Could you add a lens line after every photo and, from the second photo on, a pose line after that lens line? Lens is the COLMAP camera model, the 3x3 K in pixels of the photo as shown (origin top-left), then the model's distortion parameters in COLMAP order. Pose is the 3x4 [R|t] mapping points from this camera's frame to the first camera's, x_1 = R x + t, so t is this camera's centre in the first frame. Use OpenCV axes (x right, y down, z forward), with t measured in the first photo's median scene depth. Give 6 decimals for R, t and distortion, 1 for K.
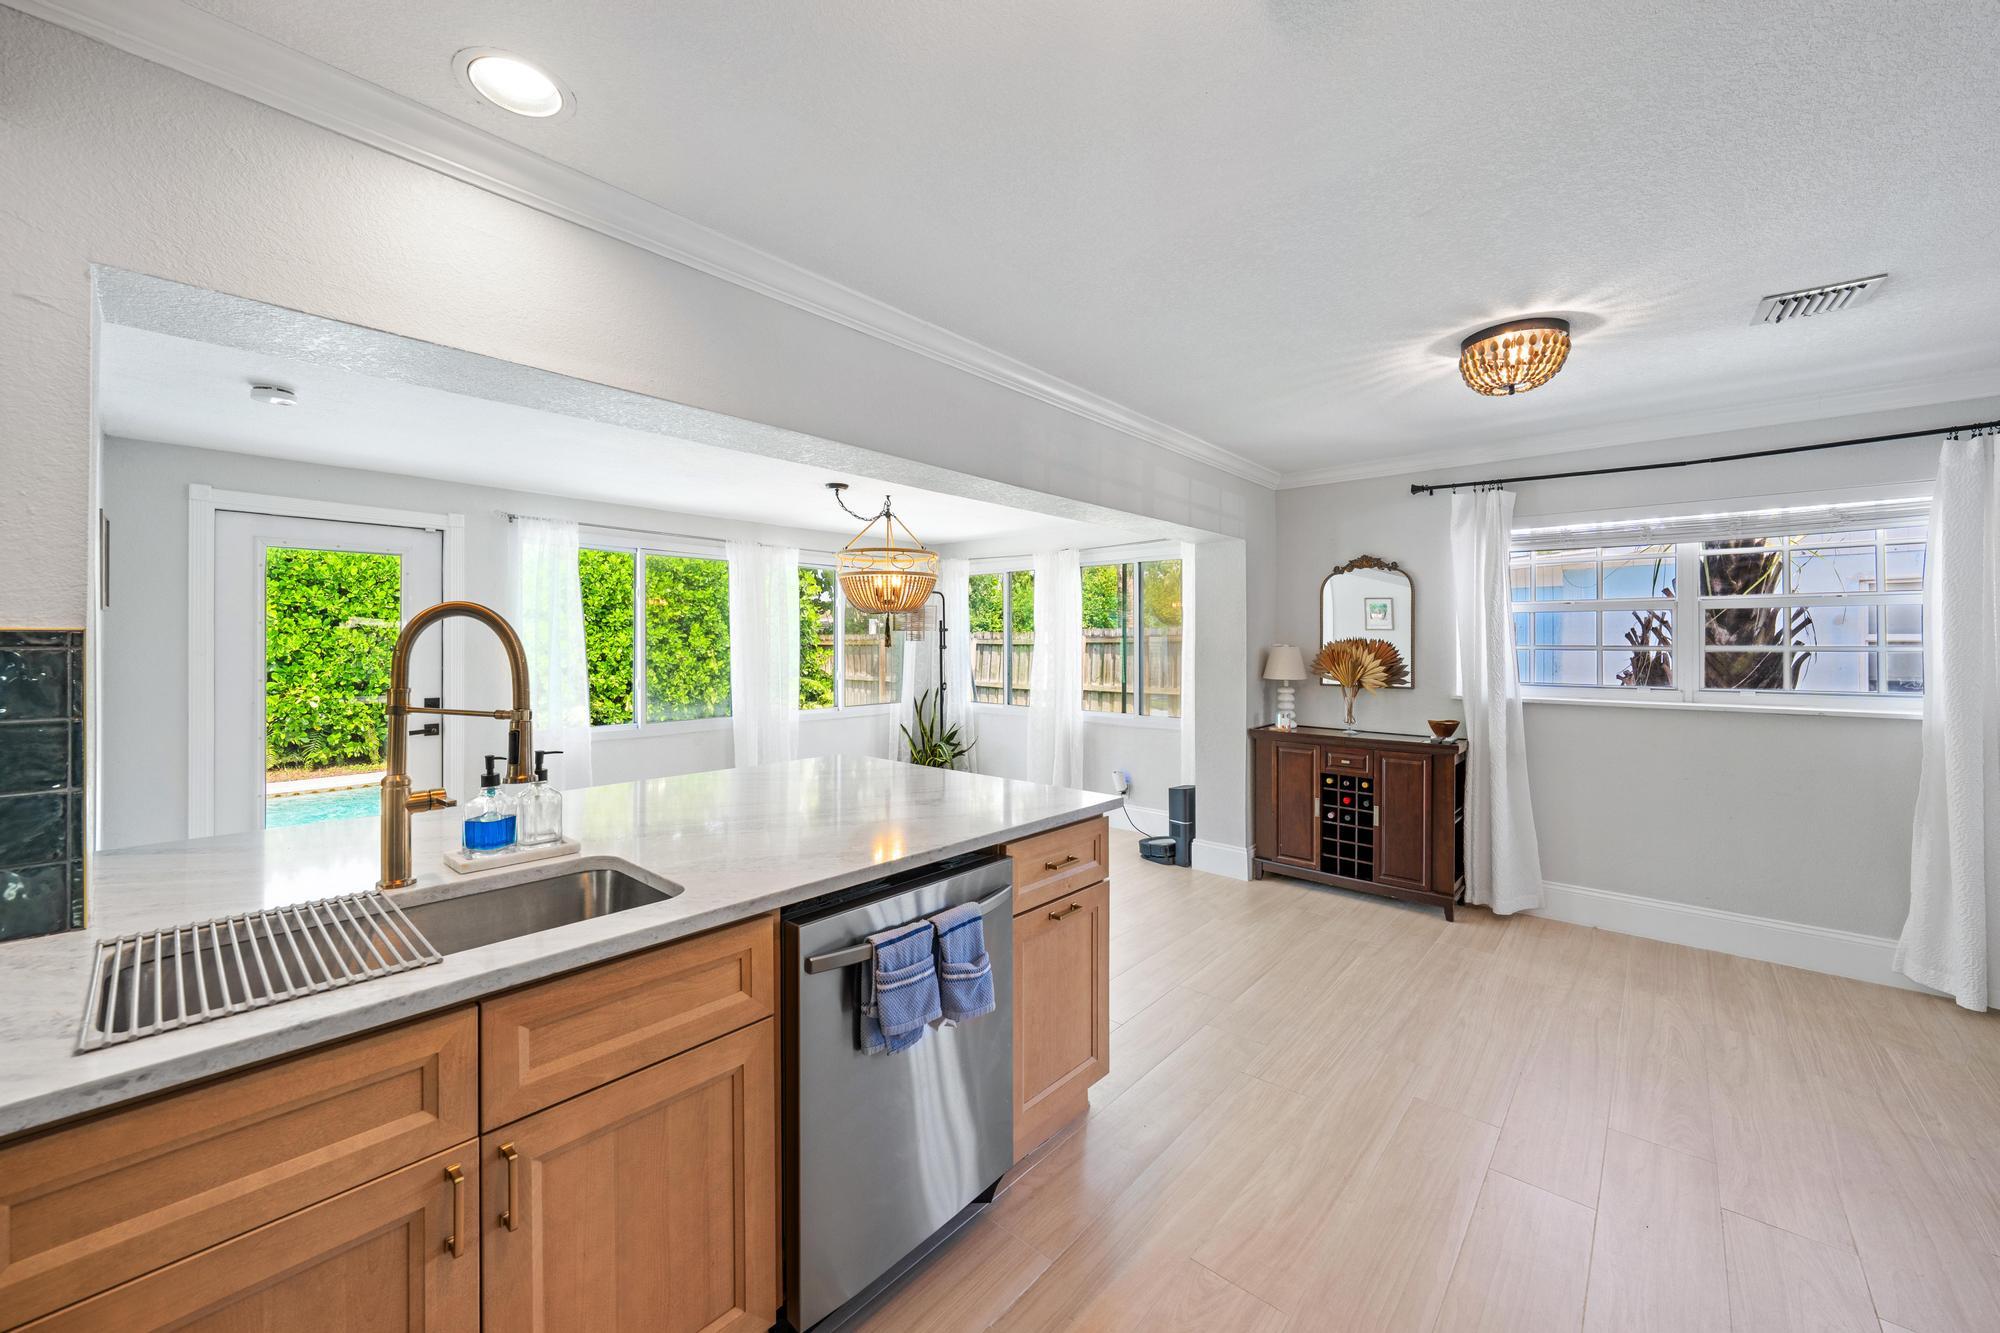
lens RADIAL K [[773.9, 0, 1002.4], [0, 773.9, 649.8], [0, 0, 1]] dist [0.009243, 0.000070]
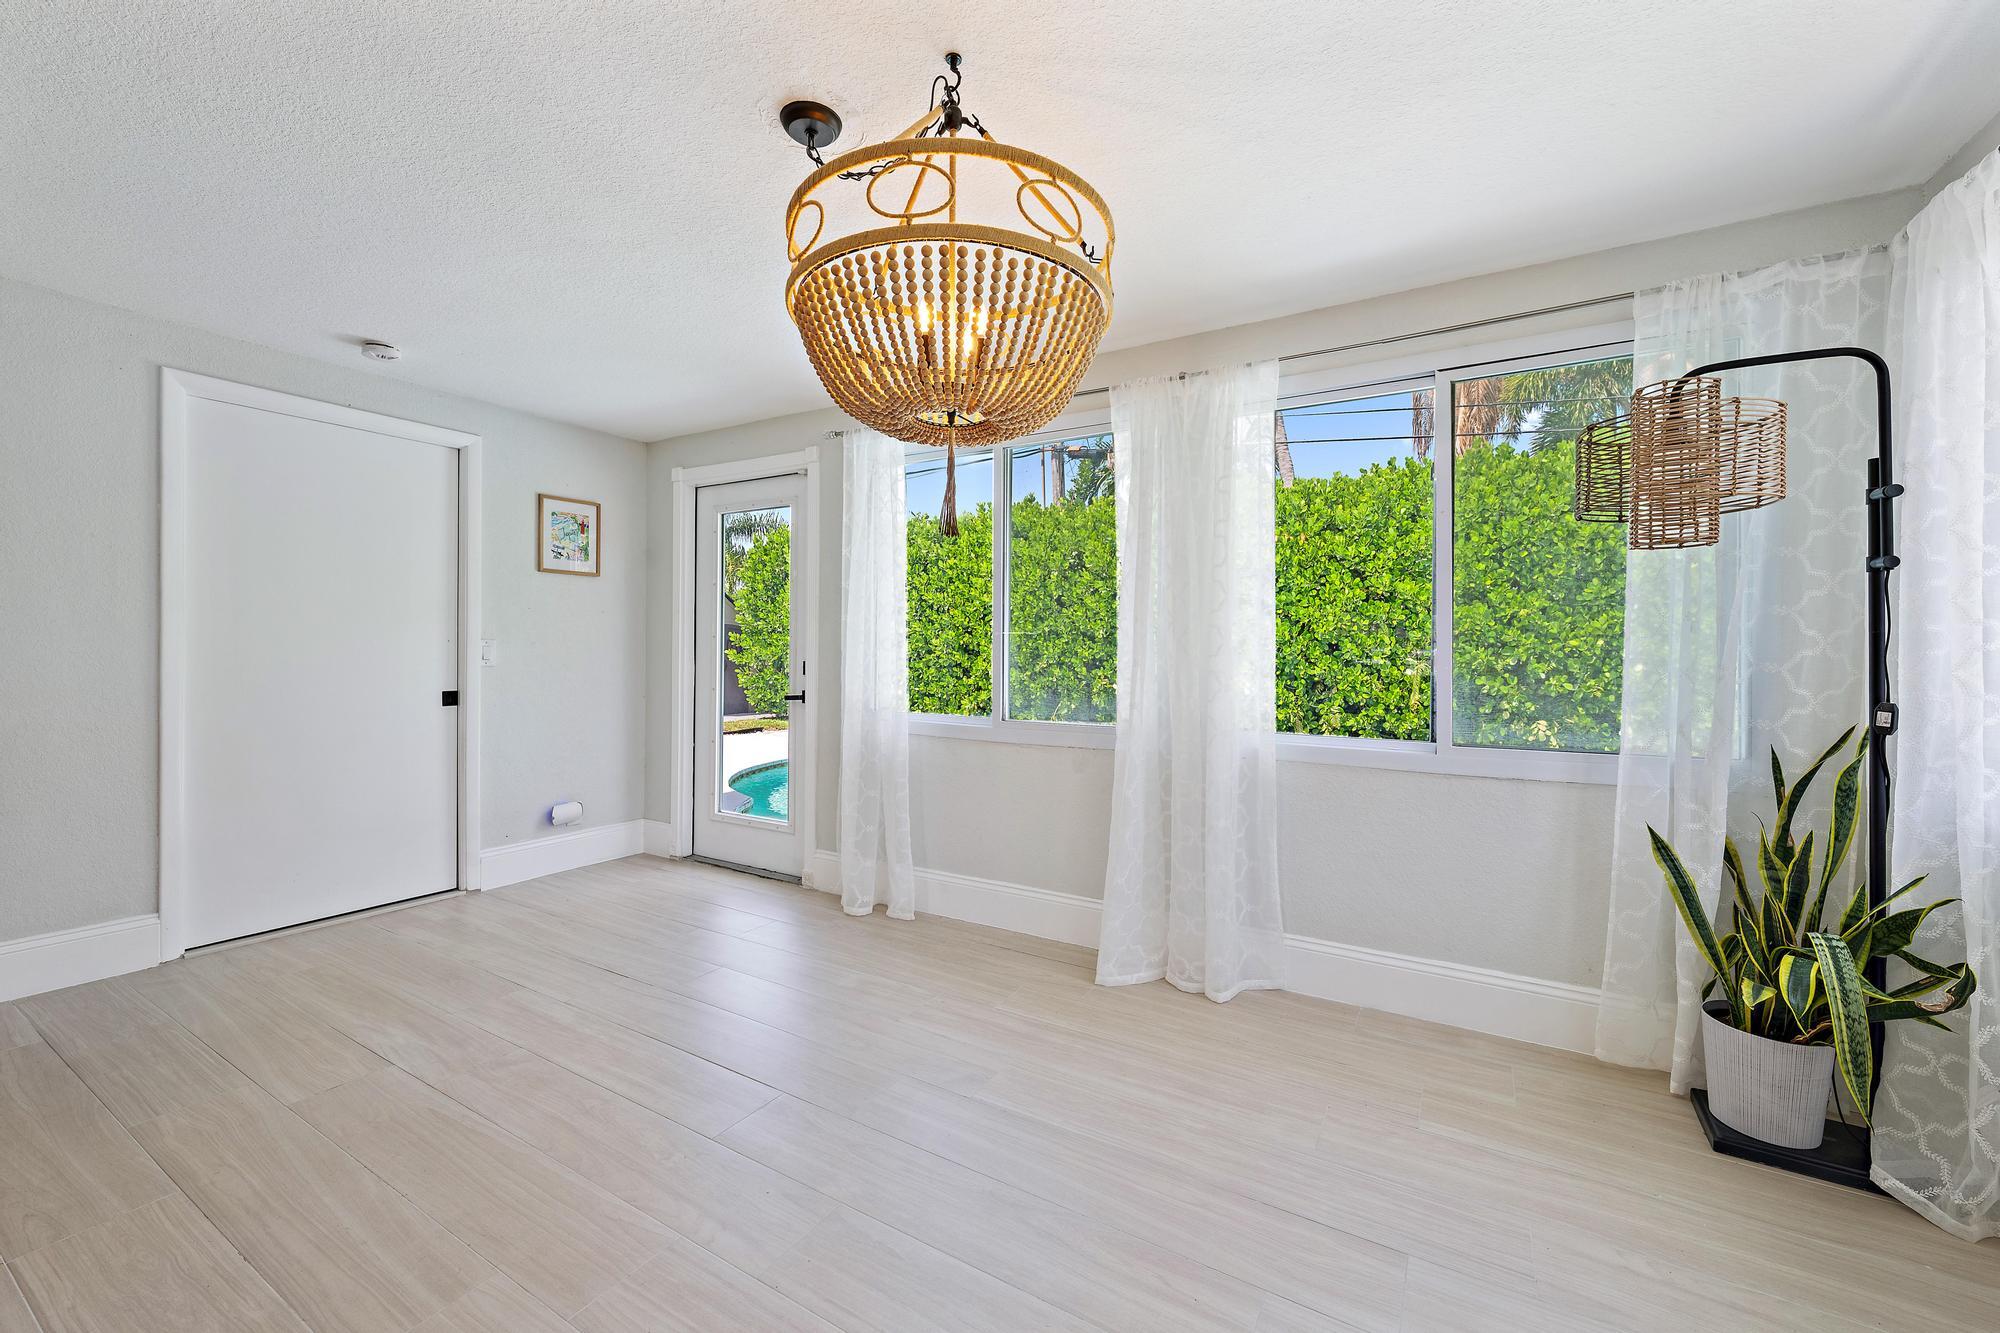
lens RADIAL K [[773.9, 0, 1006.9], [0, 773.9, 654.7], [0, 0, 1]] dist [0.009243, 0.000070]
pose [[0.166252, 0.004846, -0.986071, 0.126505], [-0.014758, 0.999888, 0.002426, 0.030466], [0.985973, 0.014149, 0.166305, 0.678224]]
